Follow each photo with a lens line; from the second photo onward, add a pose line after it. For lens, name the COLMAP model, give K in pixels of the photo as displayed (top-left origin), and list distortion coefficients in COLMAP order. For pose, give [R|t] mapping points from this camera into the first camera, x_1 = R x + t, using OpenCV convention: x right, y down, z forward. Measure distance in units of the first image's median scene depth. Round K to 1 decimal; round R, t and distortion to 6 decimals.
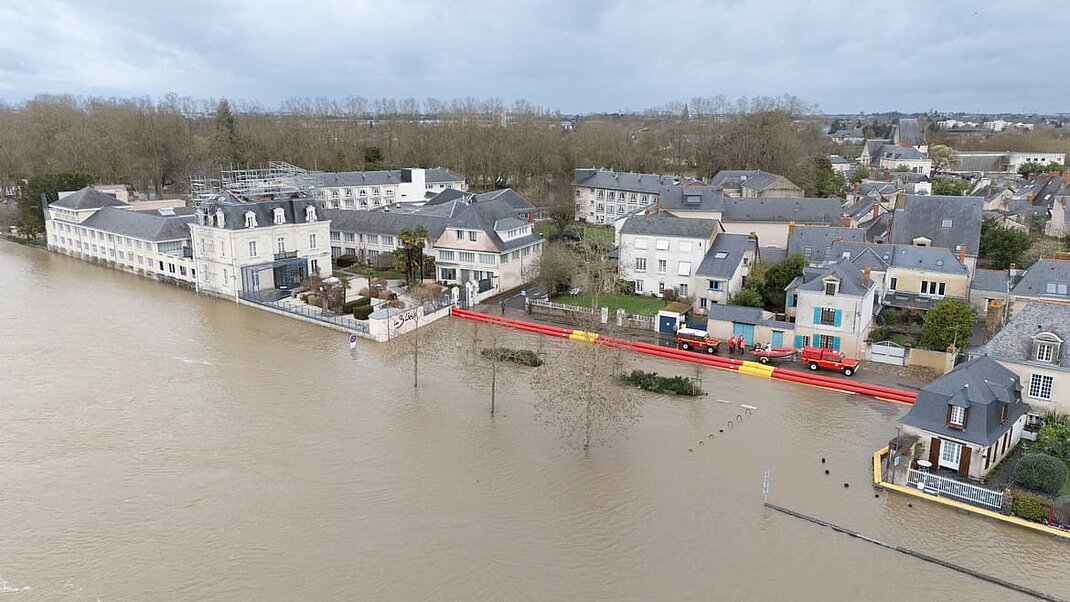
lens RADIAL K [[787.0, 0, 535.0], [0, 787.0, 301.0], [0, 0, 1]] dist [0.087807, -0.076841]
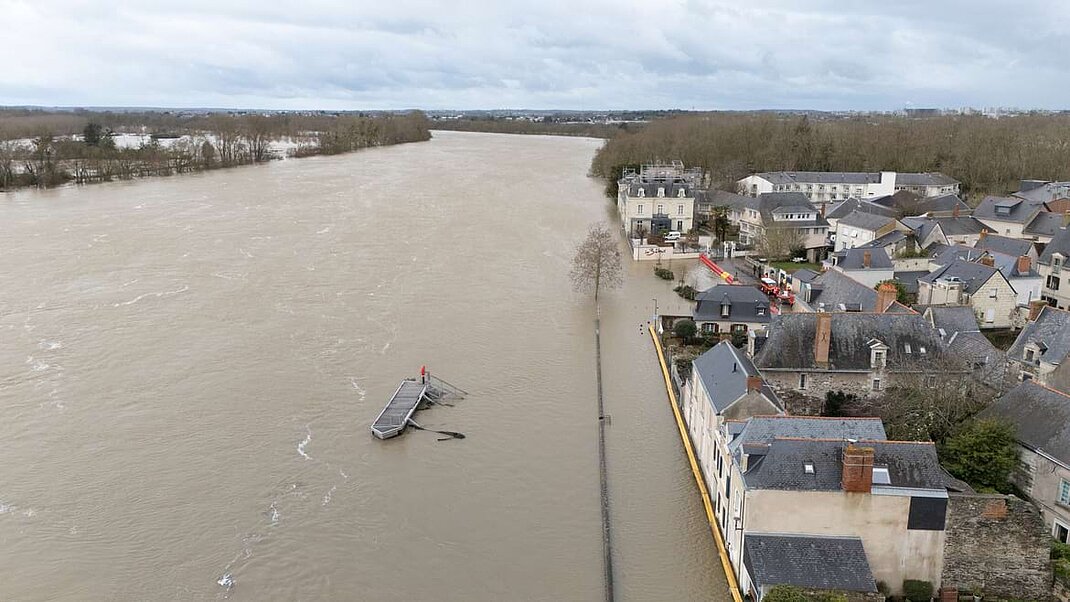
lens RADIAL K [[787.0, 0, 535.0], [0, 787.0, 301.0], [0, 0, 1]] dist [0.087807, -0.076841]
pose [[0.568955, 0.184564, -0.801390, 0.890969], [-0.184076, 0.978346, 0.094630, 0.010662], [0.801502, 0.093677, 0.590609, -0.192033]]
